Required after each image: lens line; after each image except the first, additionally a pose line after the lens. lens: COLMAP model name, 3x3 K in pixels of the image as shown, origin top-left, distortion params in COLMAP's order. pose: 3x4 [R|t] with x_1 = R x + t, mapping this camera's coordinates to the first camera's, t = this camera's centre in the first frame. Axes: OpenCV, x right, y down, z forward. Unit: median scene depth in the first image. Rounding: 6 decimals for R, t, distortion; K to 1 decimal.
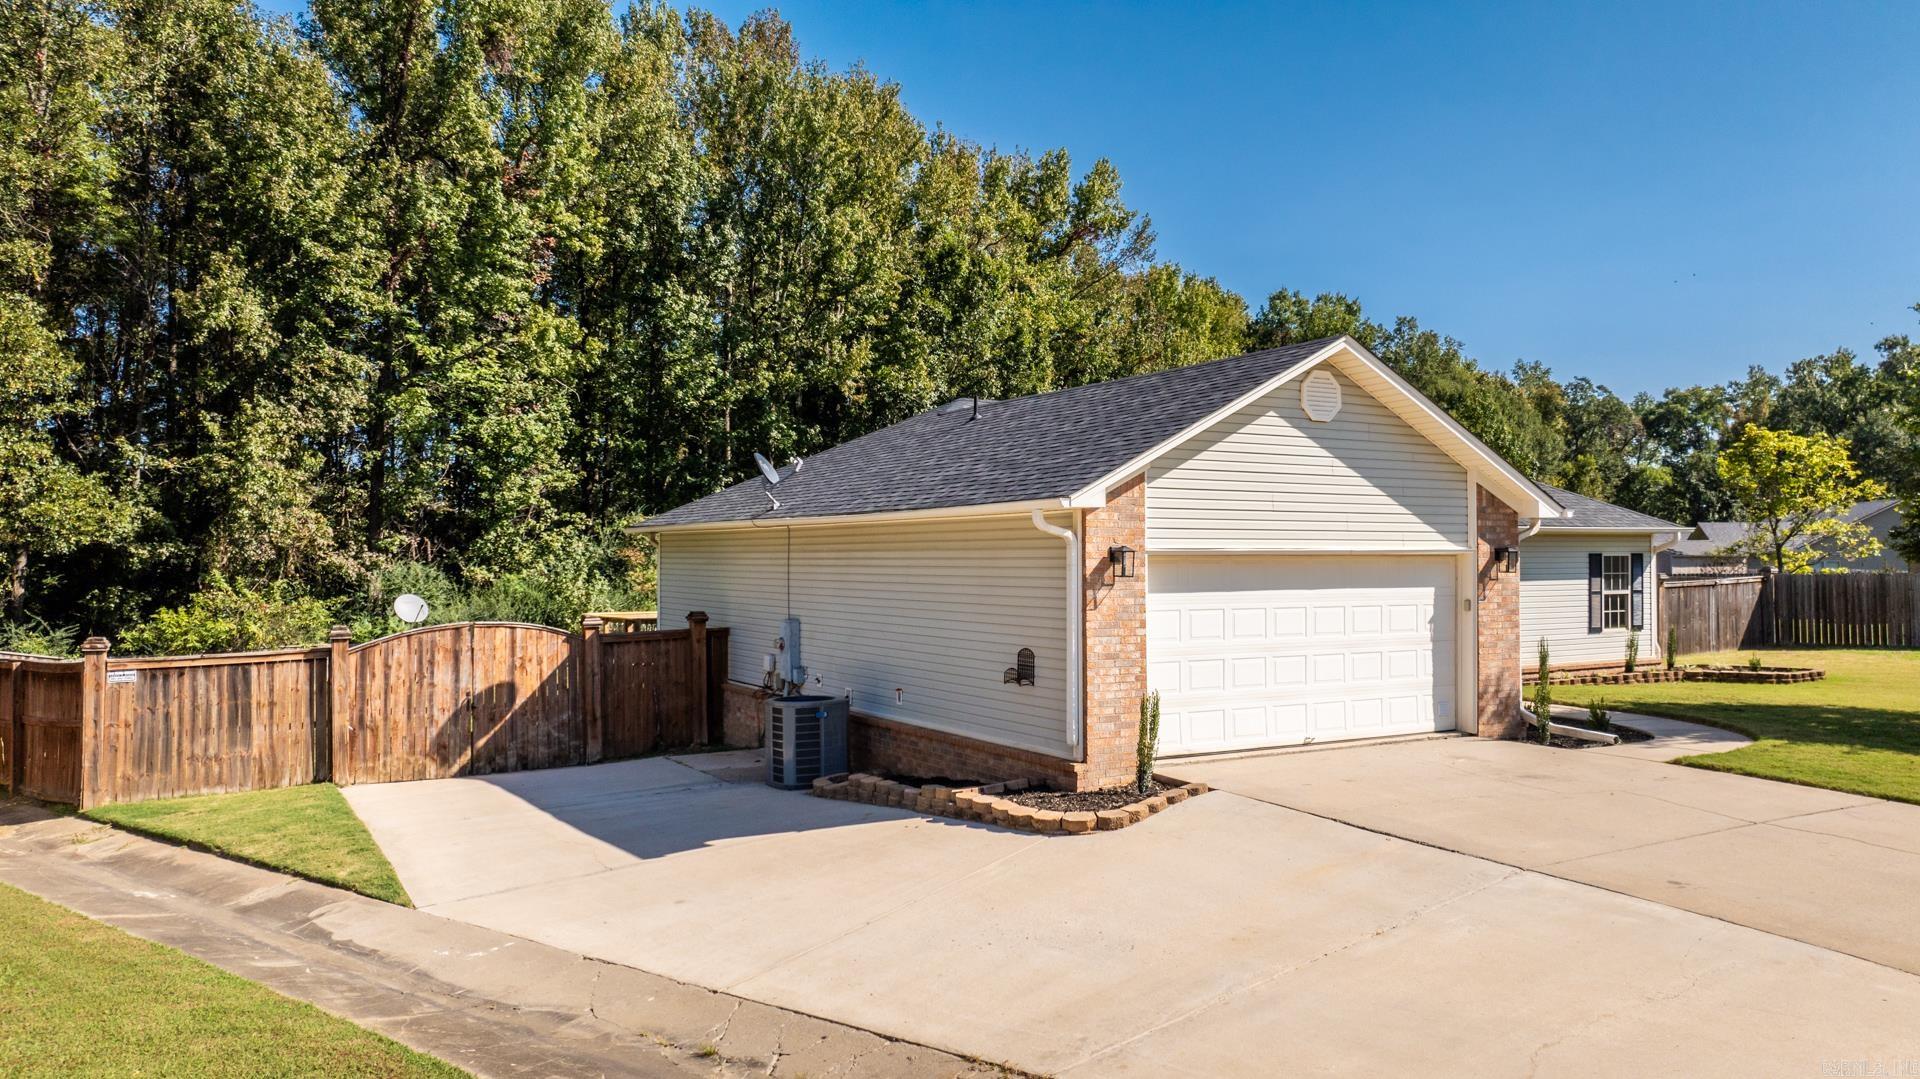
lens RADIAL K [[1337.0, 0, 959.2], [0, 1337.0, 532.8], [0, 0, 1]] dist [-0.020602, 0.010080]
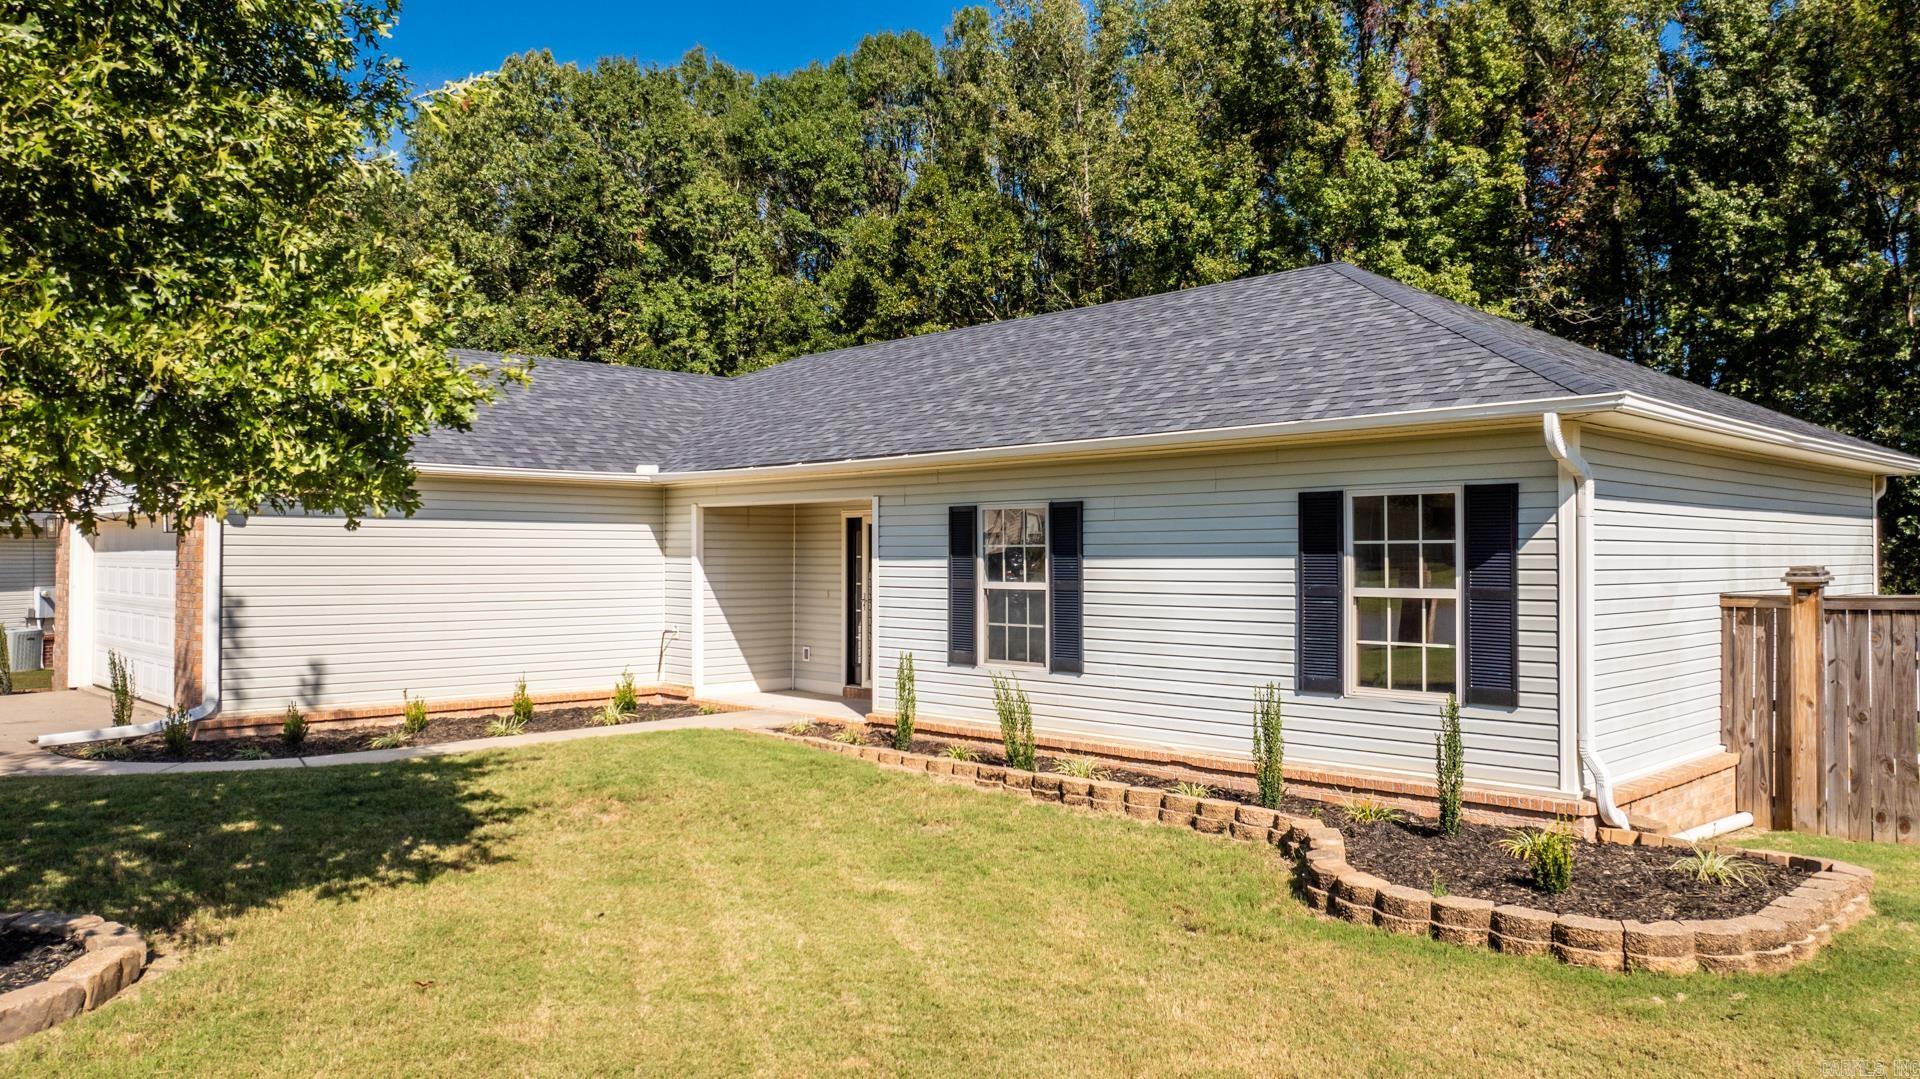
lens RADIAL K [[1337.0, 0, 963.8], [0, 1337.0, 543.4], [0, 0, 1]] dist [-0.020602, 0.010080]
pose [[0.224640, -0.008205, -0.974407, 1.111284], [0.019442, 0.999803, -0.003937, 0.039373], [0.974248, -0.018060, 0.224755, 1.058021]]
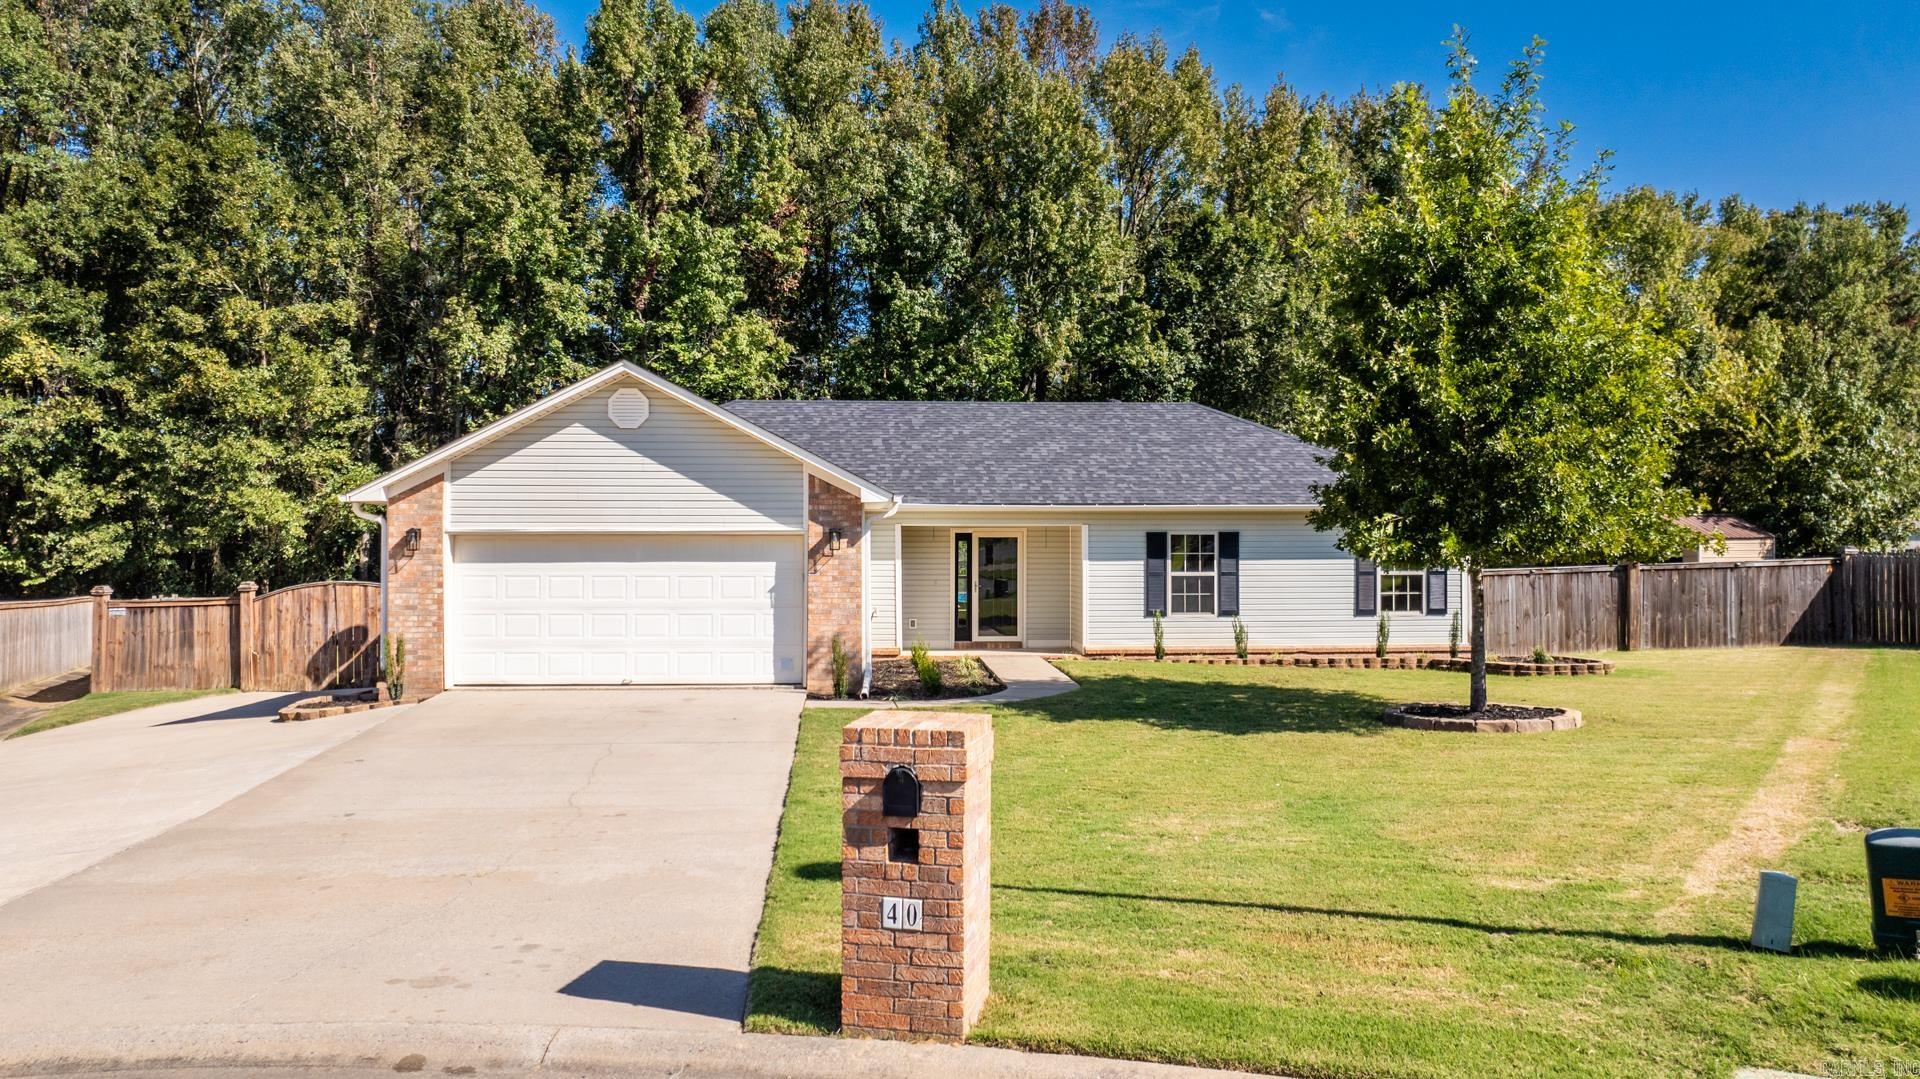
lens RADIAL K [[1432.1, 0, 939.4], [0, 1432.1, 521.2], [0, 0, 1]] dist [-0.034433, 0.035368]
pose [[0.894947, -0.003640, -0.446159, 0.886222], [0.008271, 0.999930, 0.008432, -0.003923], [0.446097, -0.011237, 0.894914, -0.059689]]
